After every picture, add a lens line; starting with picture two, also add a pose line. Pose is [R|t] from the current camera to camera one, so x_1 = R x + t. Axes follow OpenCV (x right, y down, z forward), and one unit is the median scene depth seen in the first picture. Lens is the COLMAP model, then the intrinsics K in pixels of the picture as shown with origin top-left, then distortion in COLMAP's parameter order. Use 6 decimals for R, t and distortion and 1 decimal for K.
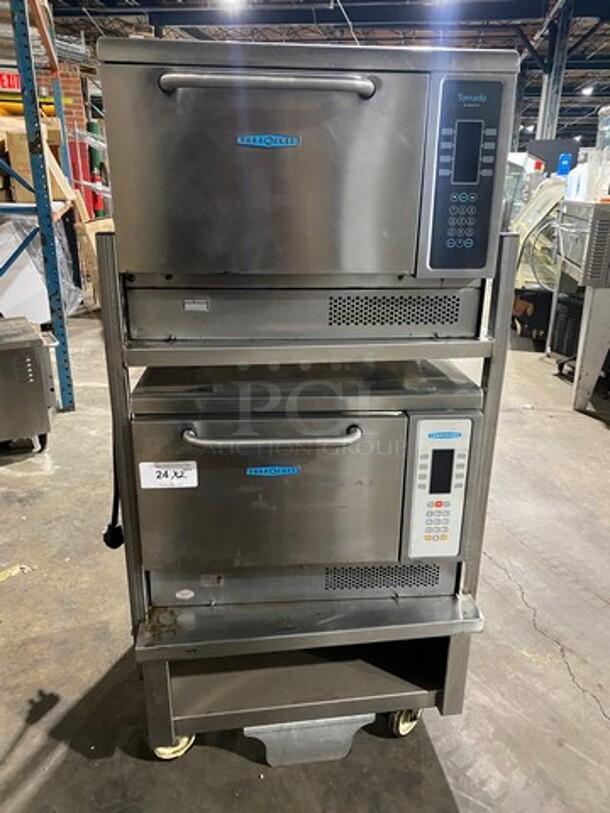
lens RADIAL K [[623.0, 0, 305.0], [0, 623.0, 406.5], [0, 0, 1]] dist [-0.009187, 0.011338]
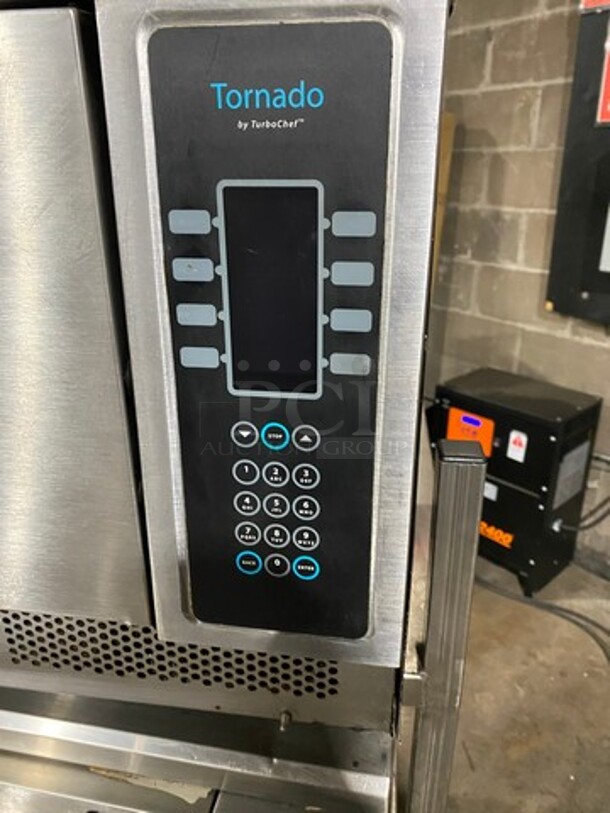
lens RADIAL K [[623.0, 0, 305.0], [0, 623.0, 406.5], [0, 0, 1]] dist [-0.009187, 0.011338]
pose [[0.974715, 0.071014, -0.211868, 0.337504], [-0.062697, 0.996985, 0.045726, -0.373458], [0.214477, -0.031286, 0.976228, 0.734492]]
